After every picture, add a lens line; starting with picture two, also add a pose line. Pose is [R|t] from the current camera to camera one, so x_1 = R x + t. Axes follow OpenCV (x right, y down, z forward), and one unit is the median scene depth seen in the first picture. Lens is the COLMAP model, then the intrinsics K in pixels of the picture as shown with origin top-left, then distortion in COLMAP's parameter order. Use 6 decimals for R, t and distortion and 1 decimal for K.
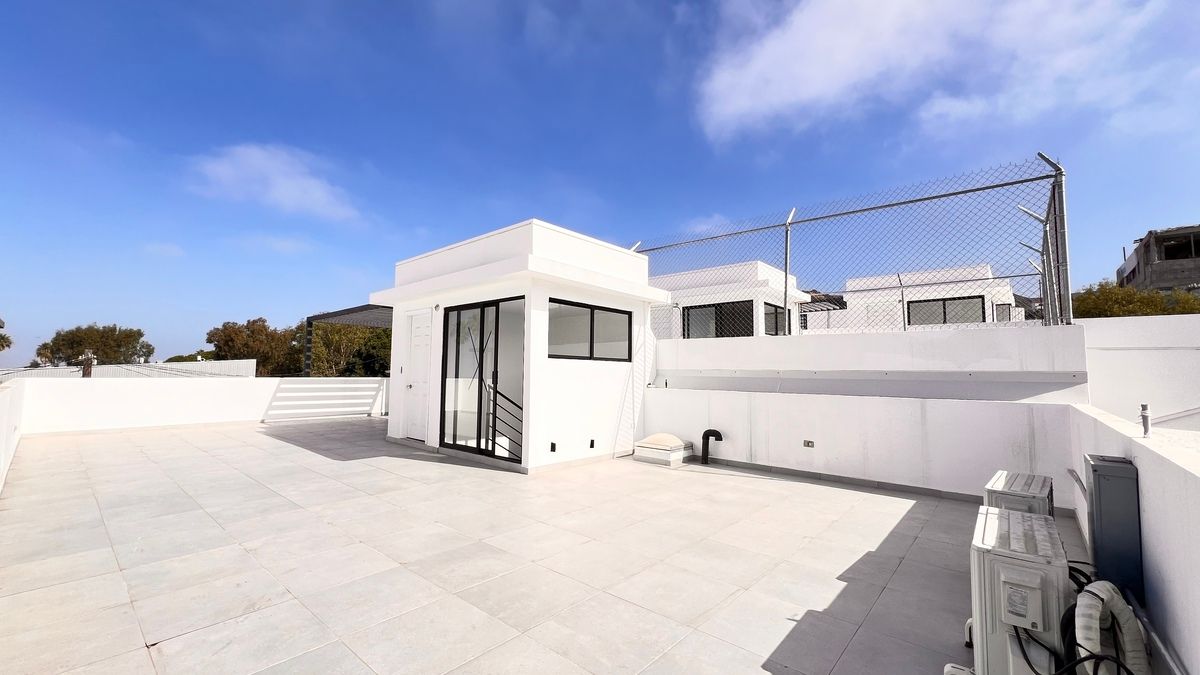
lens RADIAL K [[480.7, 0, 599.5], [0, 480.7, 339.3], [0, 0, 1]] dist [-0.000415, 0.000403]
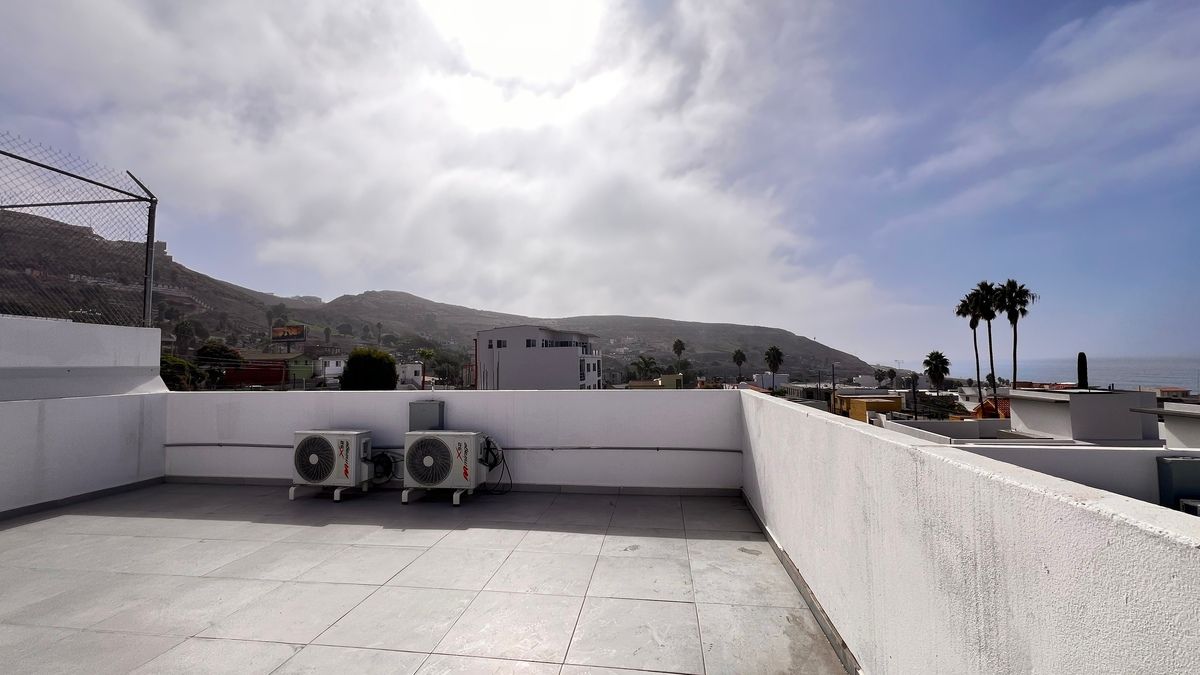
lens RADIAL K [[480.7, 0, 599.5], [0, 480.7, 339.3], [0, 0, 1]] dist [-0.000415, 0.000403]
pose [[-0.543208, 0.041377, 0.838578, -0.635051], [-0.052142, 0.995194, -0.082881, 0.038132], [-0.837978, -0.088747, -0.538440, 0.687622]]
